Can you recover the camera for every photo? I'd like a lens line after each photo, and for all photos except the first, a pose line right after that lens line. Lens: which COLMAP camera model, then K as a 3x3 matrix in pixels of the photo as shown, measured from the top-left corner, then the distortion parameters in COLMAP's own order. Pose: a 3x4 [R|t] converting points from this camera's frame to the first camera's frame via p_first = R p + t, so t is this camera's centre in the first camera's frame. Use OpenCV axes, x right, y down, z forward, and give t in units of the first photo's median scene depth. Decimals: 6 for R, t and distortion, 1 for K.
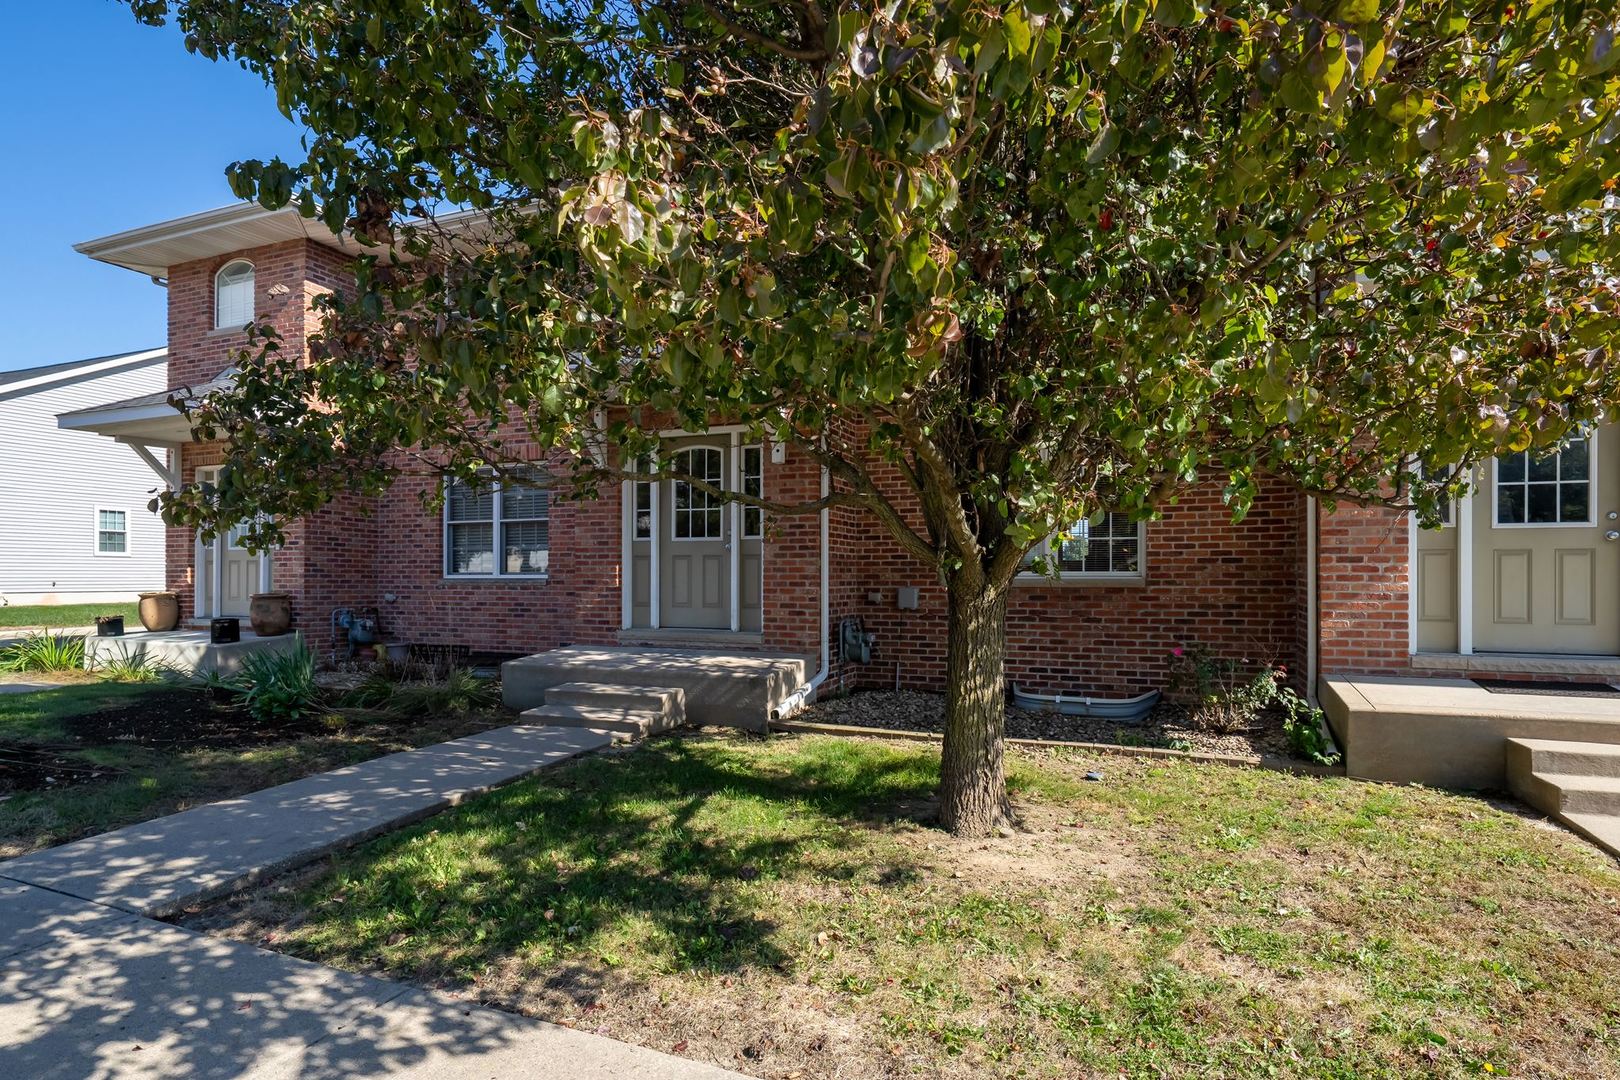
lens RADIAL K [[844.5, 0, 810.0], [0, 844.5, 540.0], [0, 0, 1]] dist [0.002223, 0.000441]
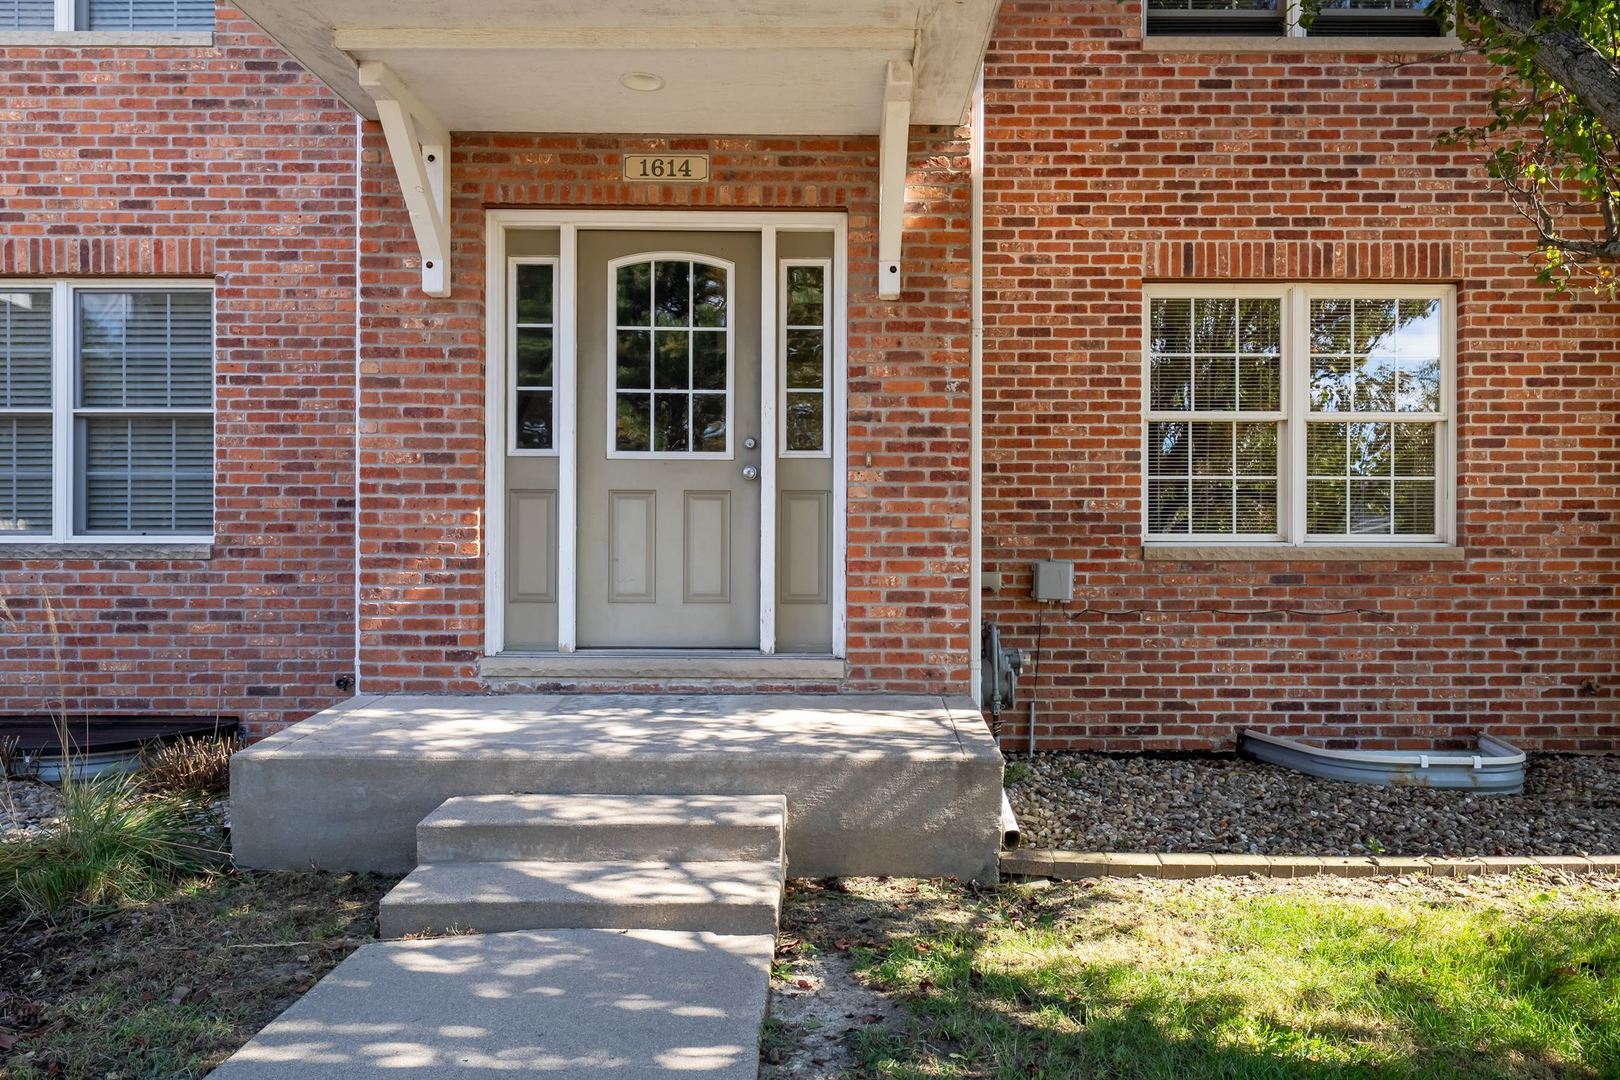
lens RADIAL K [[1087.7, 0, 810.0], [0, 1087.7, 540.0], [0, 0, 1]] dist [0.006598, 0.001082]
pose [[0.923042, 0.011792, 0.384519, -0.313627], [-0.018691, 0.999724, 0.014210, 0.038001], [-0.384245, -0.020303, 0.923008, 0.453877]]
